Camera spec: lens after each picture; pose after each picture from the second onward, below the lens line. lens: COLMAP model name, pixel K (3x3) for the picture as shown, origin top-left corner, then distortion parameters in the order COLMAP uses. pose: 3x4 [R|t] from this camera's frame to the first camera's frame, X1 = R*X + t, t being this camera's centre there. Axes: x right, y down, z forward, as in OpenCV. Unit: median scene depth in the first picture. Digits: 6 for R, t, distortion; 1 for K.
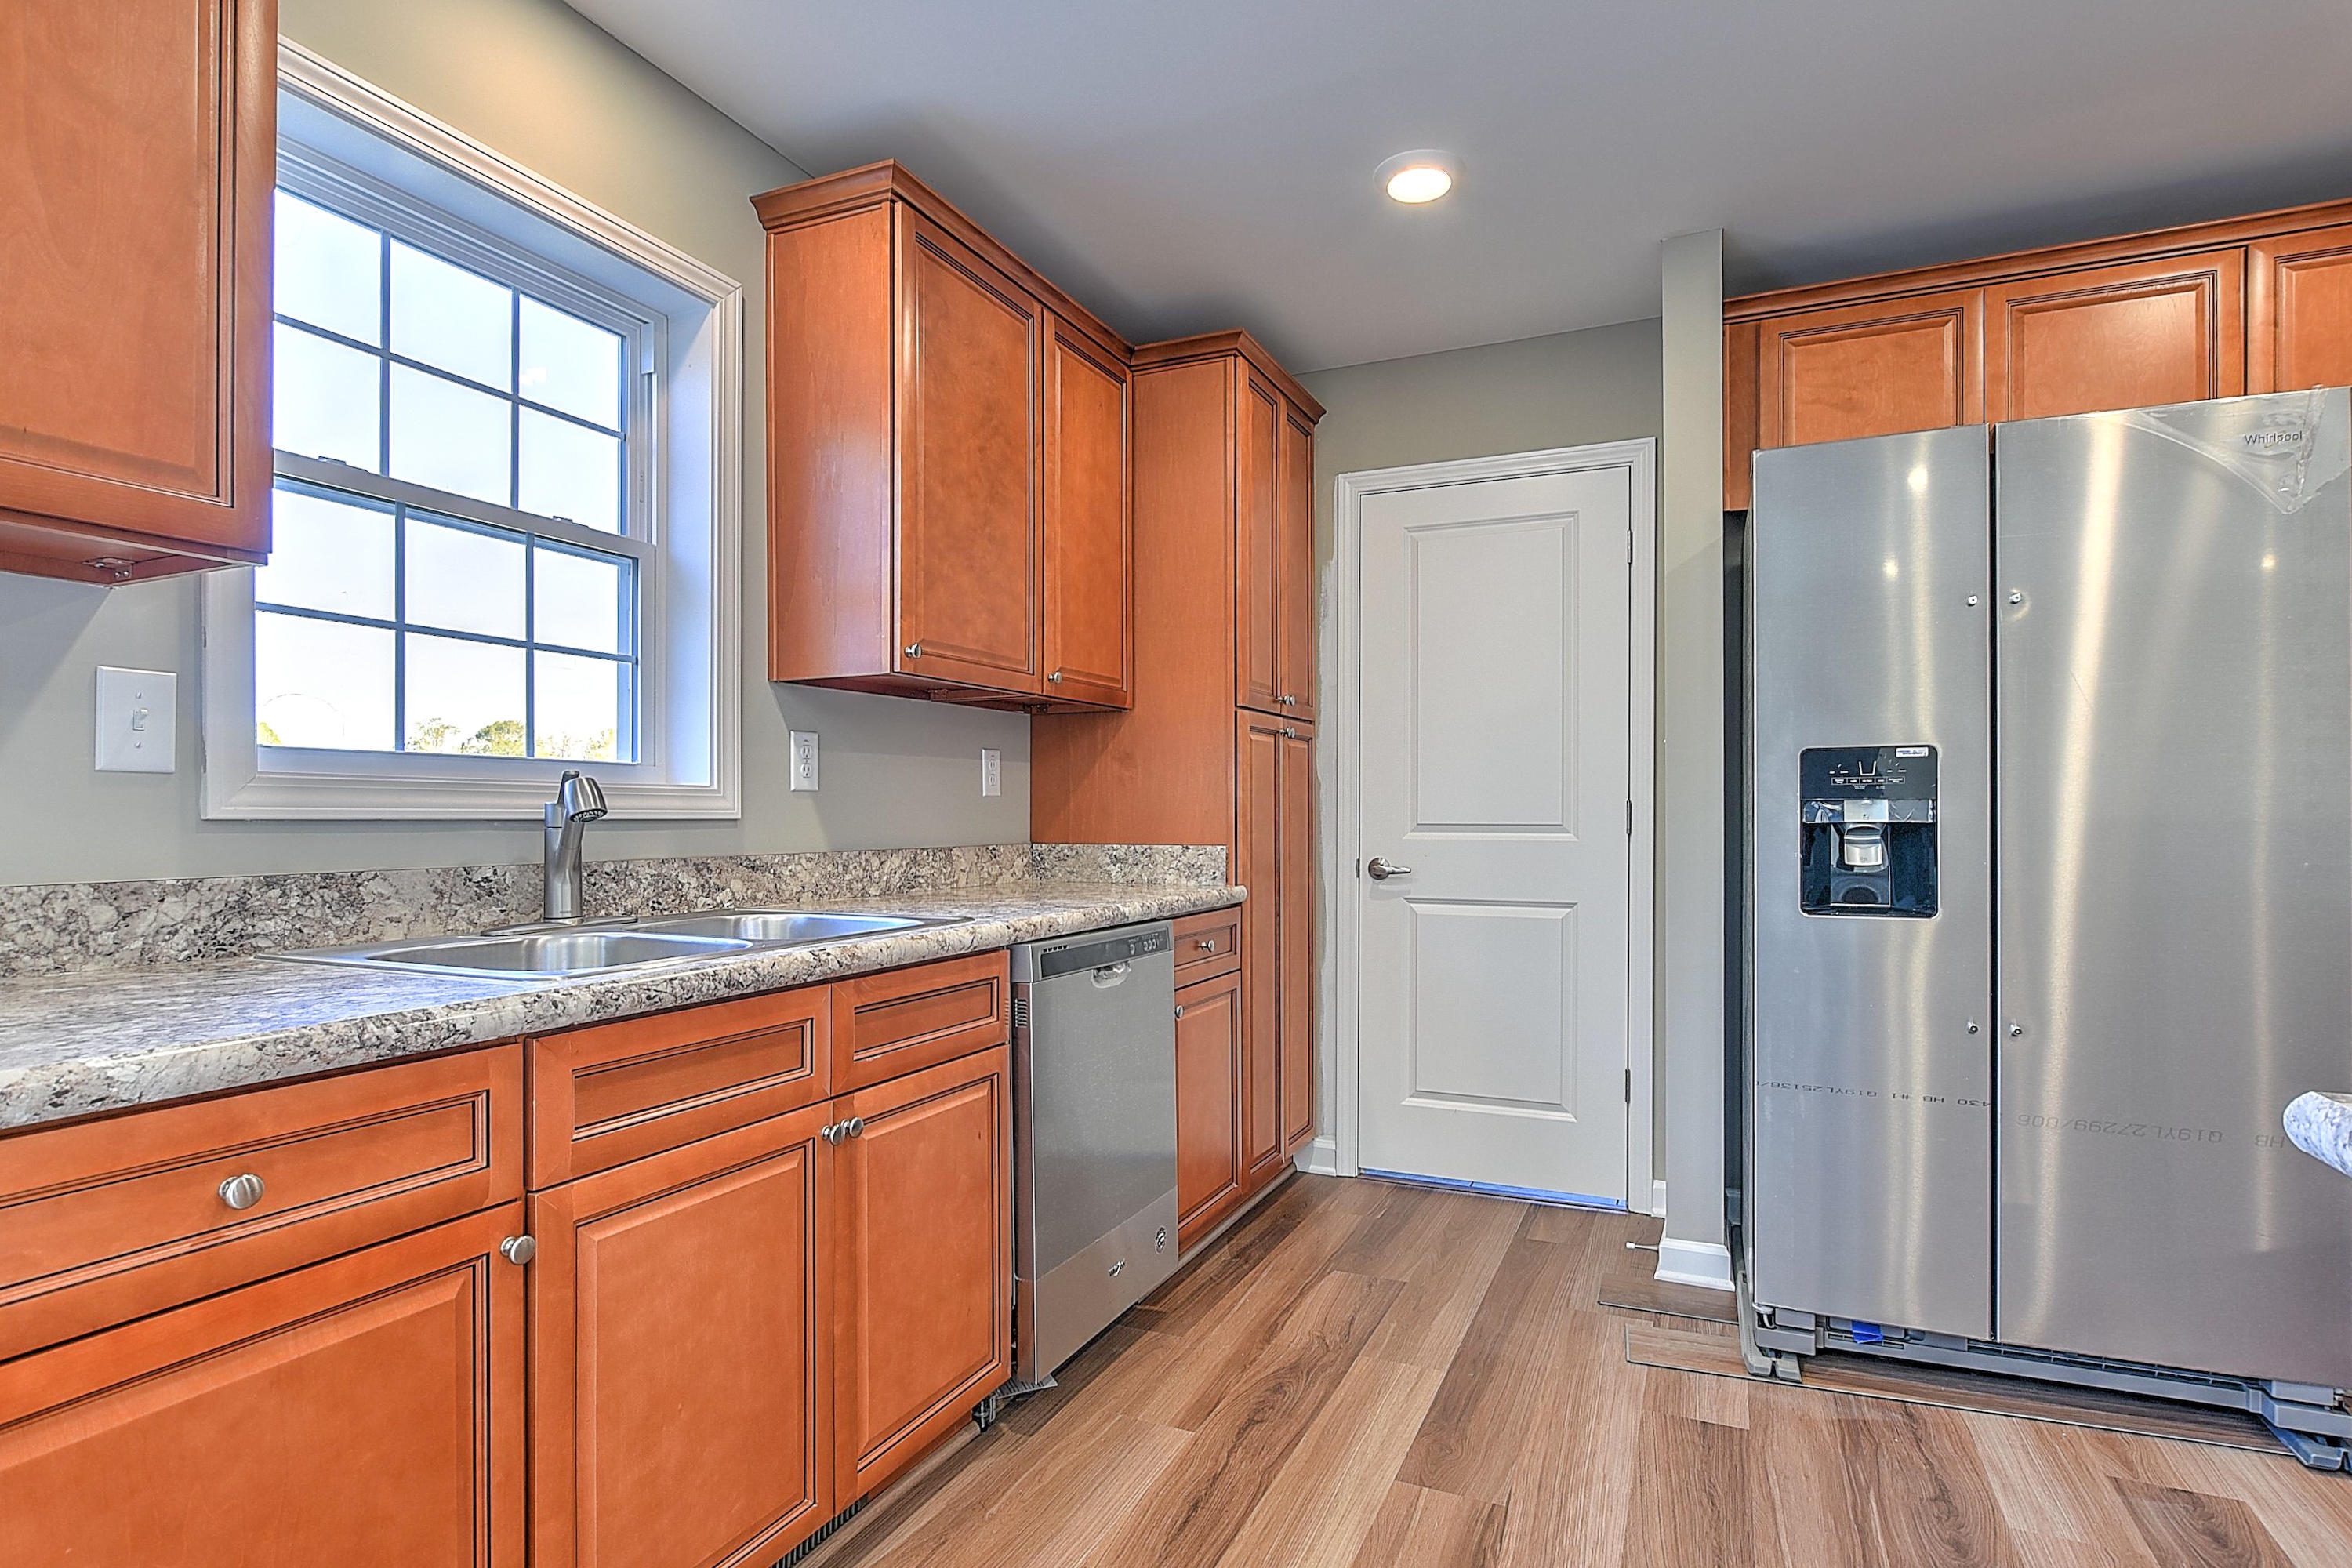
lens RADIAL K [[1172.5, 0, 1187.7], [0, 1172.5, 817.5], [0, 0, 1]] dist [-0.018506, 0.005444]
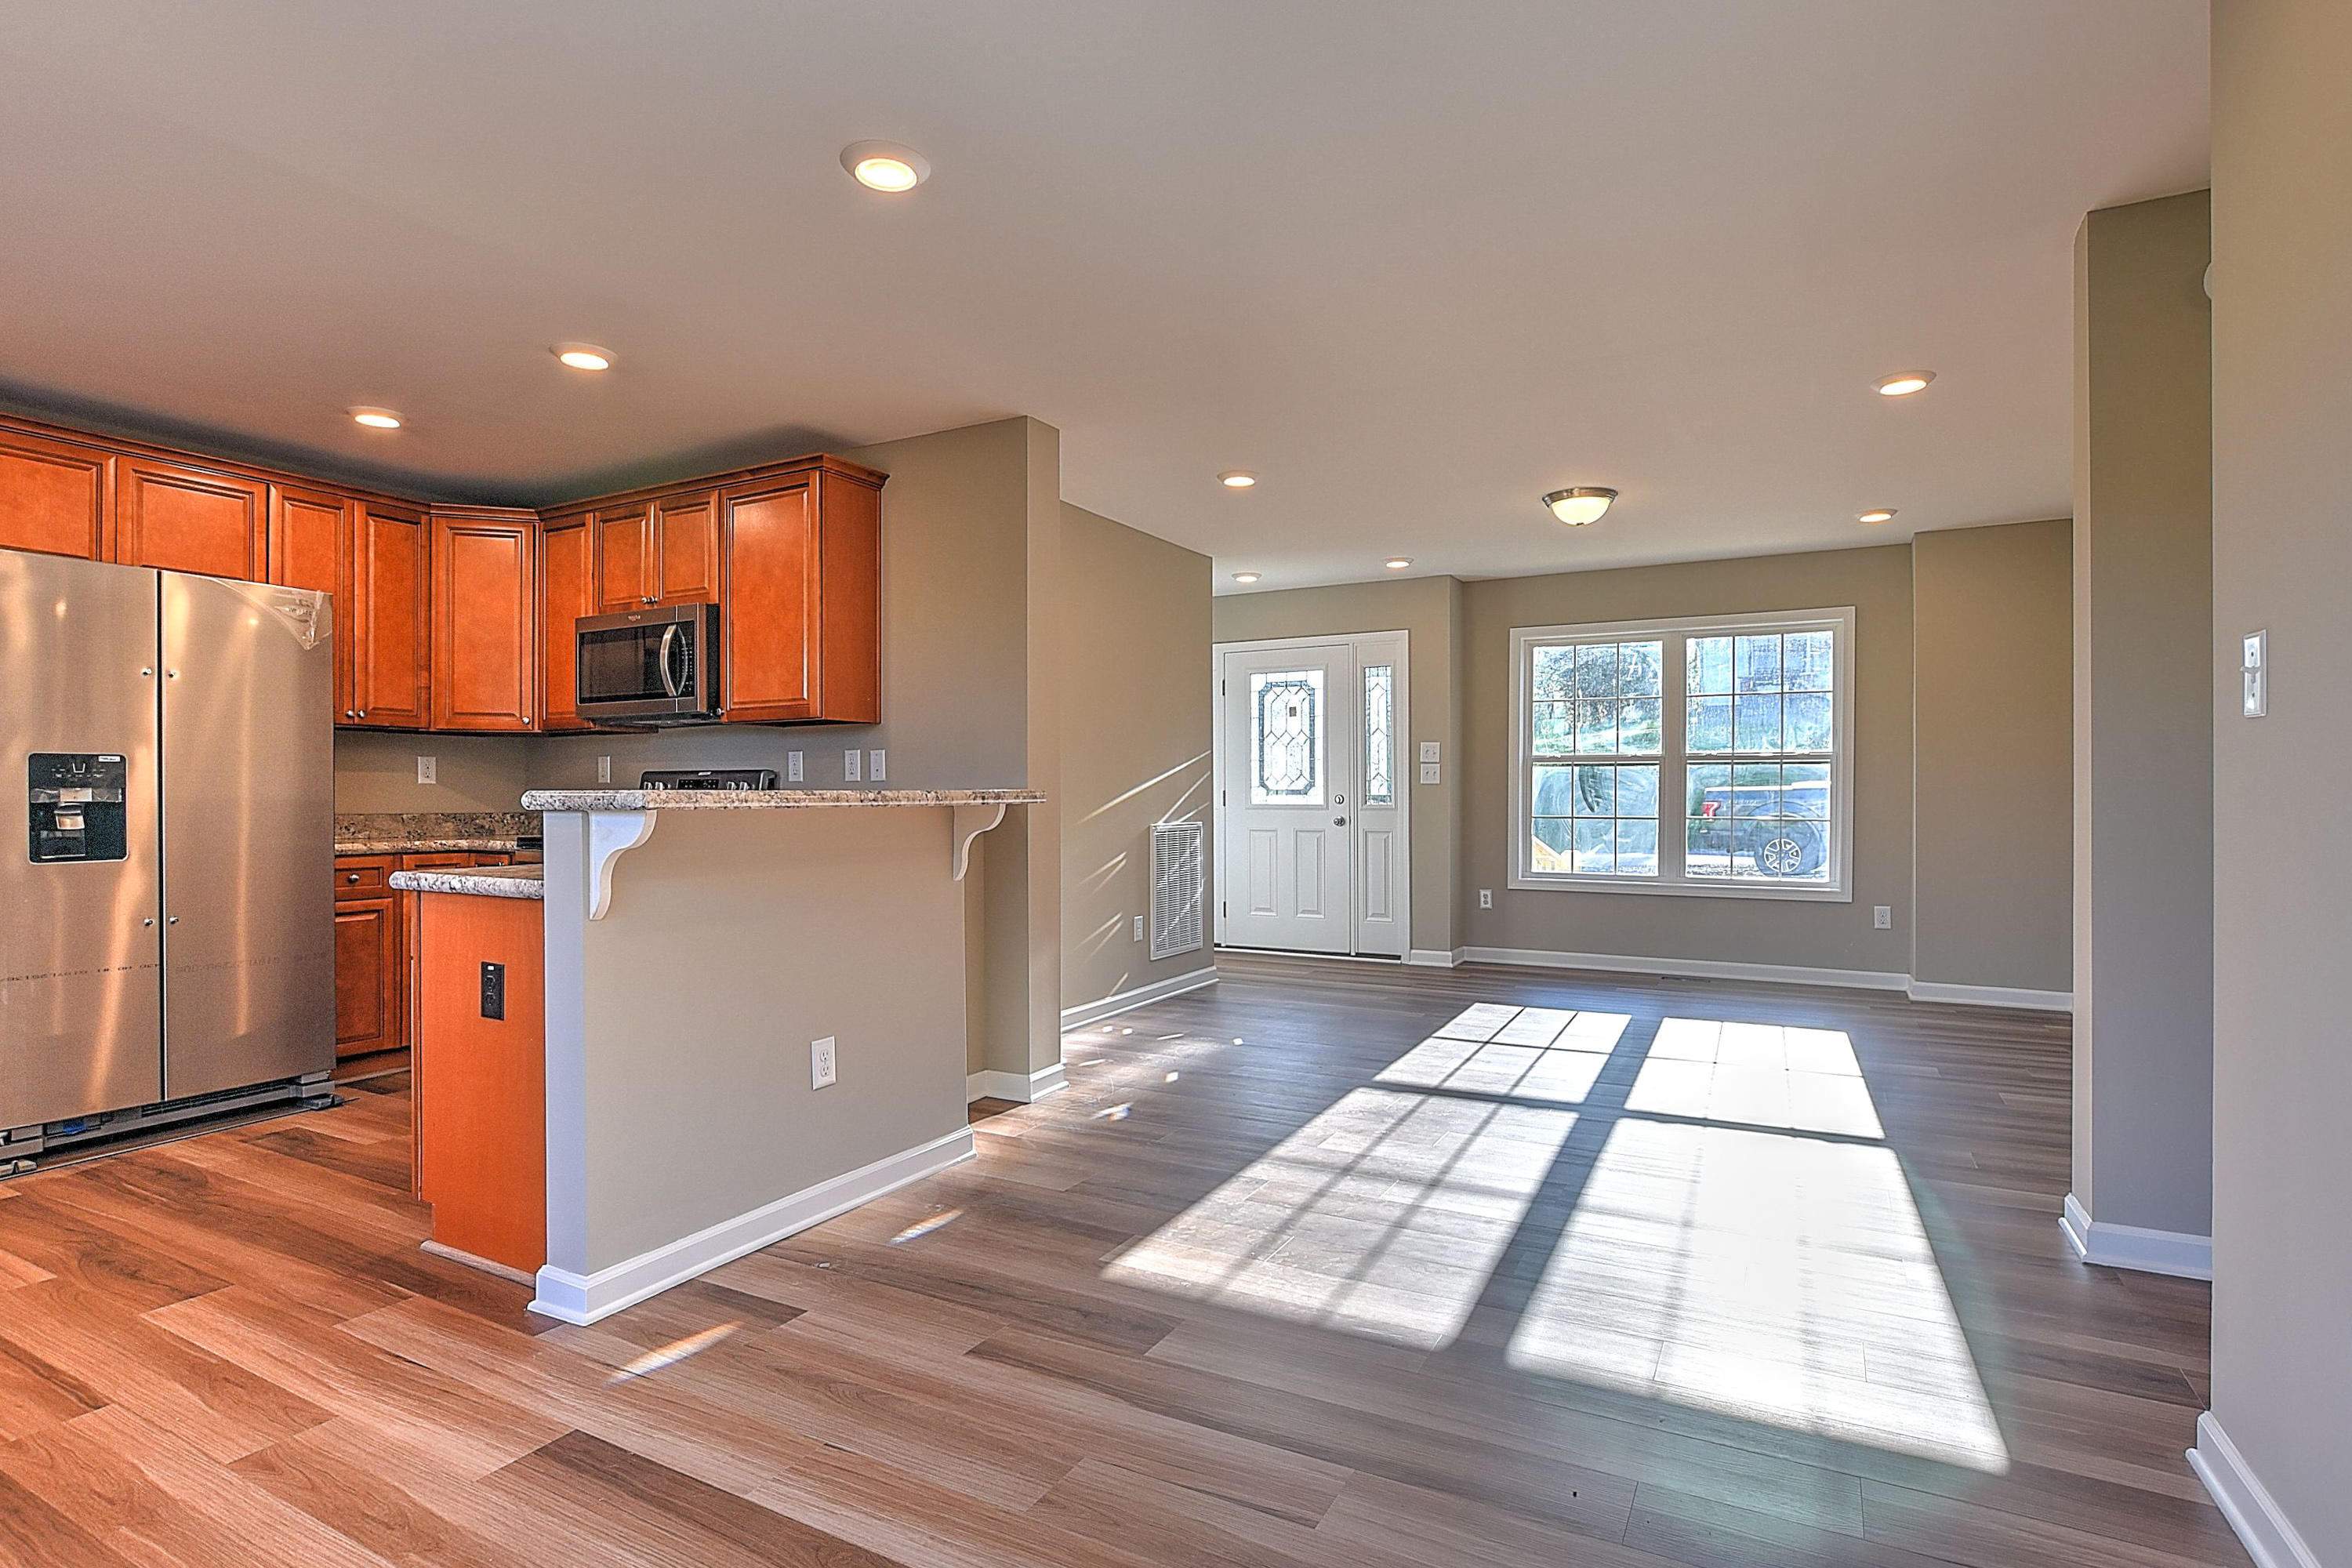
lens RADIAL K [[1172.5, 0, 1167.7], [0, 1172.5, 797.4], [0, 0, 1]] dist [-0.018506, 0.005444]
pose [[0.081938, -0.001632, 0.996636, -0.847206], [0.003812, 0.999992, 0.001324, 0.001310], [-0.996630, 0.003691, 0.081943, -0.594509]]
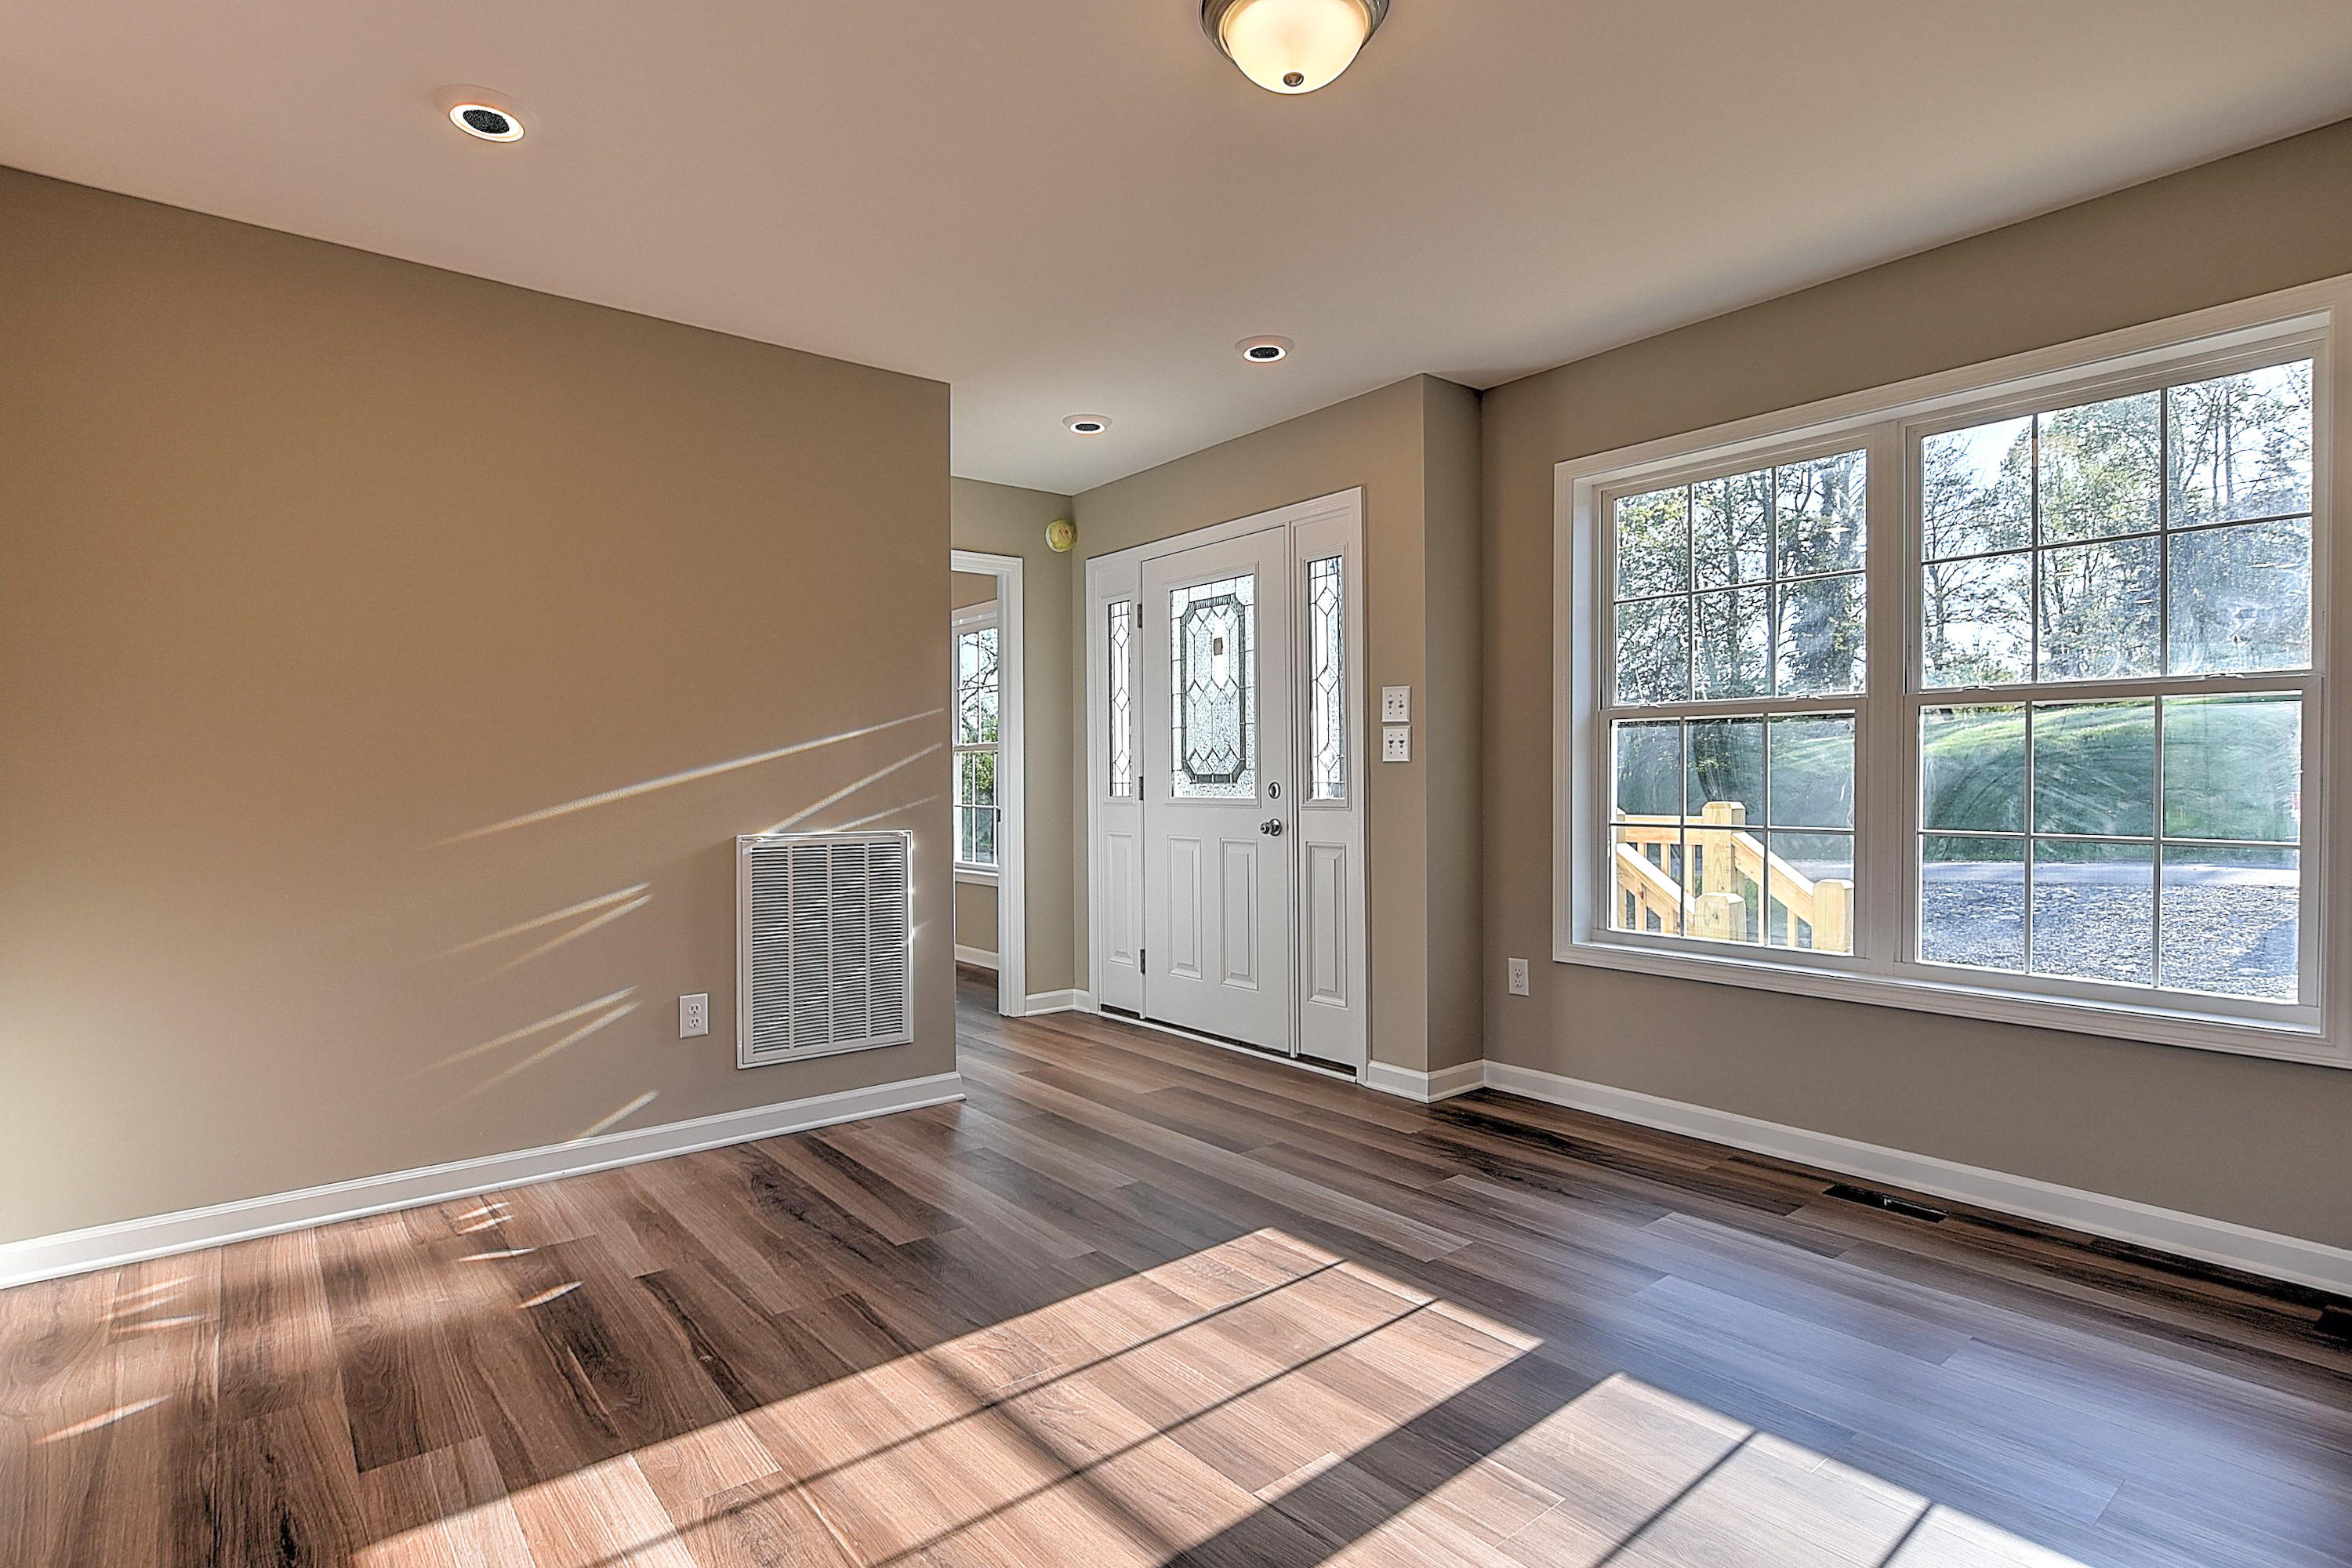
lens RADIAL K [[1172.5, 0, 1161.3], [0, 1172.5, 771.8], [0, 0, 1]] dist [-0.018506, 0.005444]
pose [[0.463153, 0.004539, 0.886267, 0.723455], [0.006351, 0.999944, -0.008440, -0.002720], [-0.886256, 0.009538, 0.463098, -1.565504]]
